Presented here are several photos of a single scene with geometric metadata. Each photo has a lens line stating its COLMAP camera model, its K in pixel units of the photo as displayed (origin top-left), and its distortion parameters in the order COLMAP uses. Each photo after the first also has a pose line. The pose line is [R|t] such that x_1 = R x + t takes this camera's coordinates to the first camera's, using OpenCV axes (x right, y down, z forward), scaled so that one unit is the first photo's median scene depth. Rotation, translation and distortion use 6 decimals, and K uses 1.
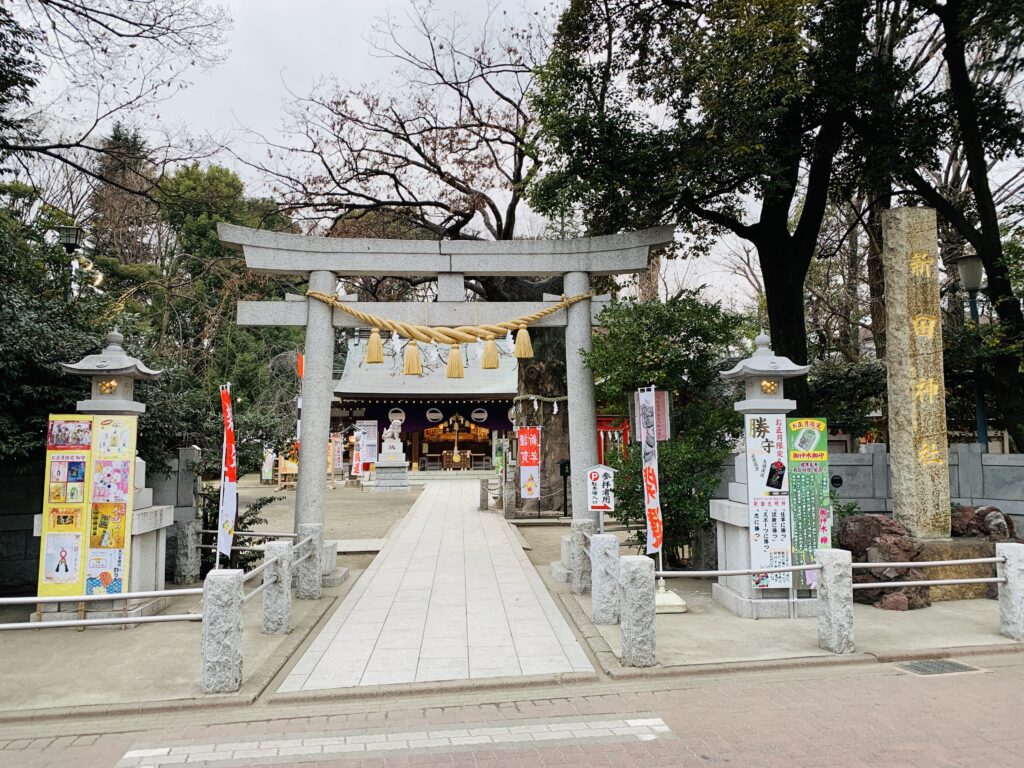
lens RADIAL K [[779.1, 0, 512.2], [0, 779.1, 380.9], [0, 0, 1]] dist [0.000393, -0.005495]
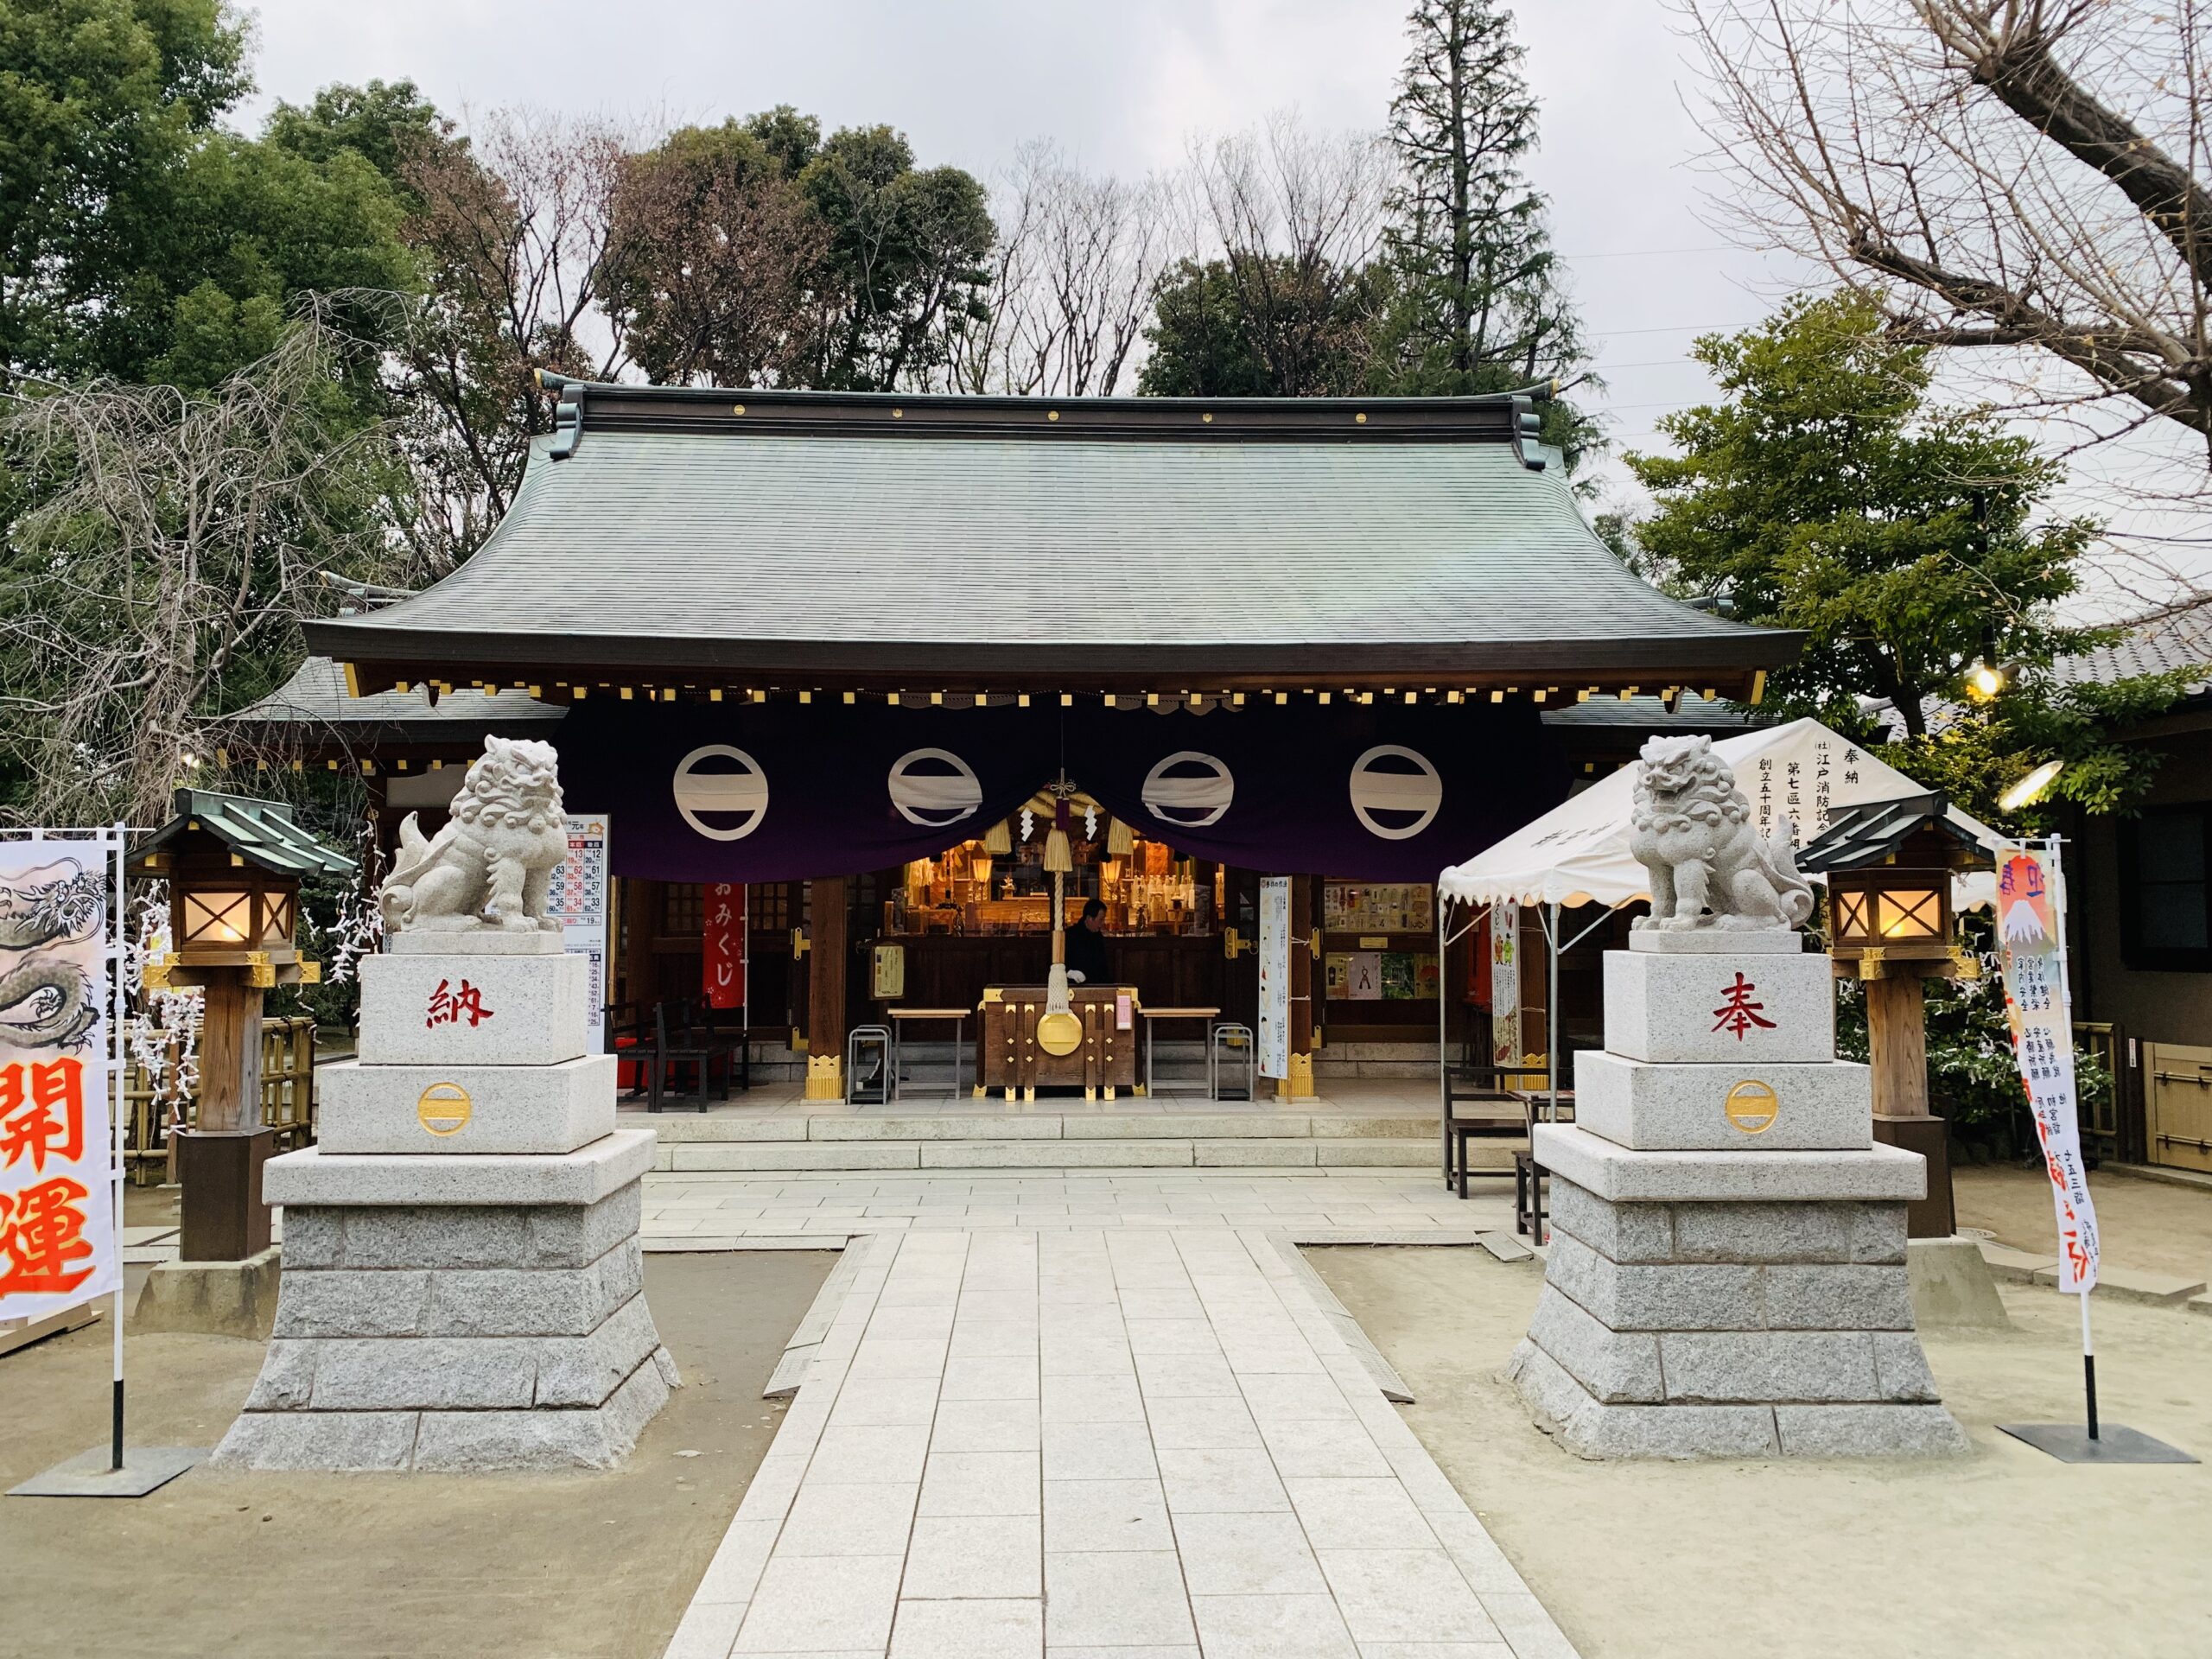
lens RADIAL K [[1682.9, 0, 1103.0], [0, 1682.9, 833.1], [0, 0, 1]] dist [0.000393, -0.005495]
pose [[0.999612, 0.004650, -0.027470, -0.051262], [-0.004048, 0.999752, 0.021917, 0.045744], [0.027565, -0.021797, 0.999382, 0.618411]]
